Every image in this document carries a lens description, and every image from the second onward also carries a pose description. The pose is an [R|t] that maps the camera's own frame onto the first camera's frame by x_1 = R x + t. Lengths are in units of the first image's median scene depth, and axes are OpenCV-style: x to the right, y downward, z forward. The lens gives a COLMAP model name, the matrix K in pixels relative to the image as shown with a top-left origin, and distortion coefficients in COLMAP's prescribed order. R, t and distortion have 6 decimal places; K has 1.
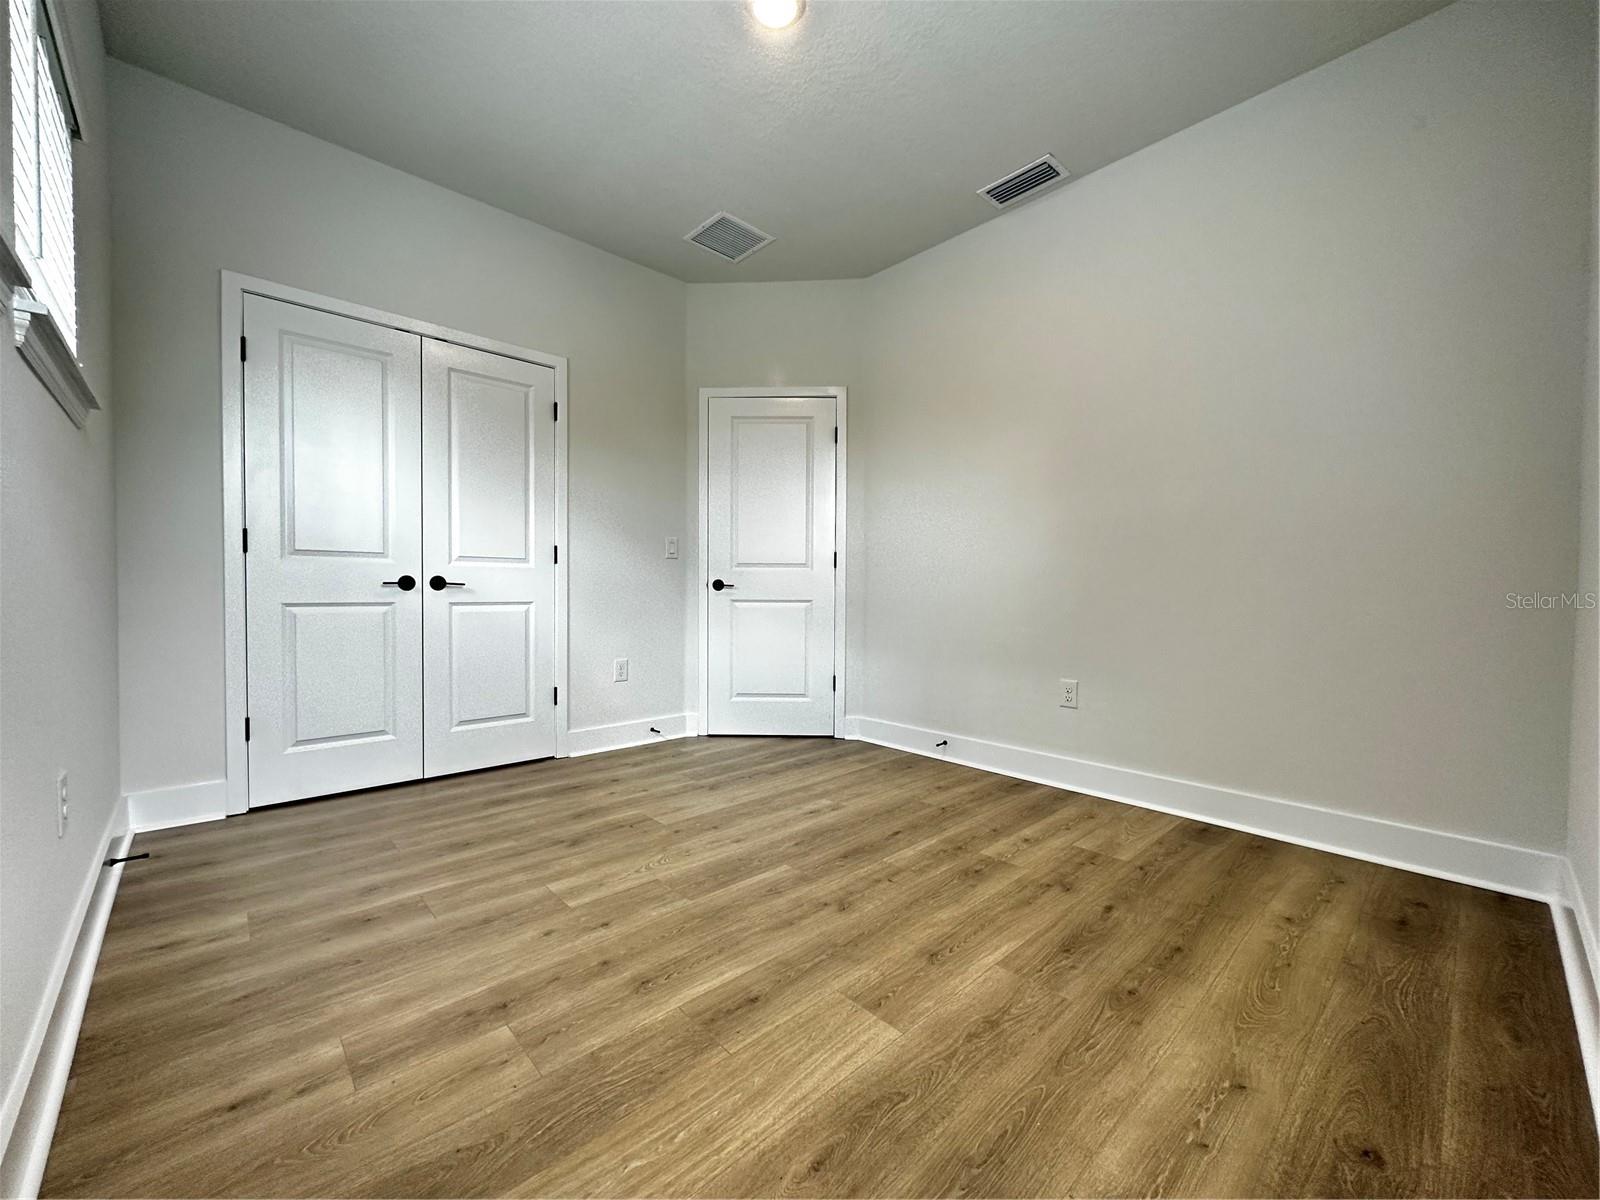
lens RADIAL K [[636.2, 0, 797.1], [0, 636.2, 593.7], [0, 0, 1]] dist [0.011894, 0.000172]
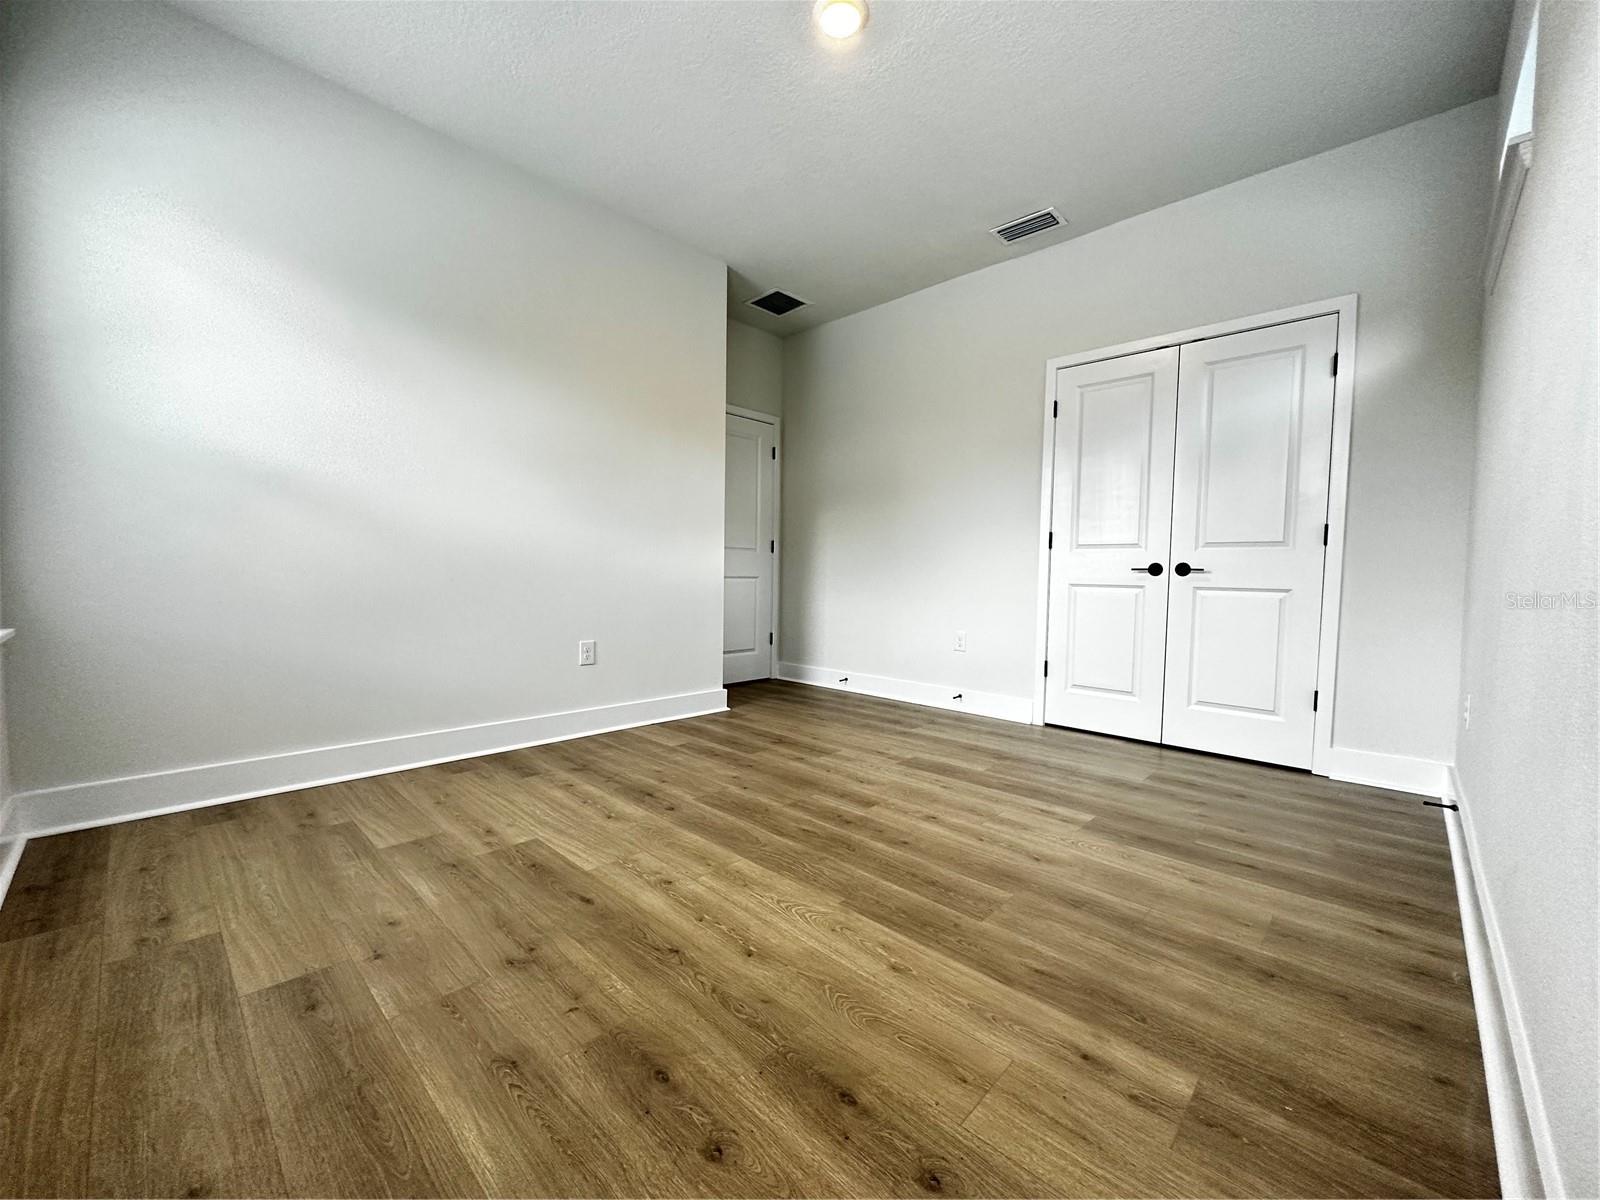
lens RADIAL K [[636.2, 0, 805.4], [0, 636.2, 599.8], [0, 0, 1]] dist [0.011894, 0.000172]
pose [[0.062086, 0.043465, -0.997124, 0.481117], [-0.013808, 0.998993, 0.042686, -0.001569], [0.997975, 0.011118, 0.062624, 0.305194]]
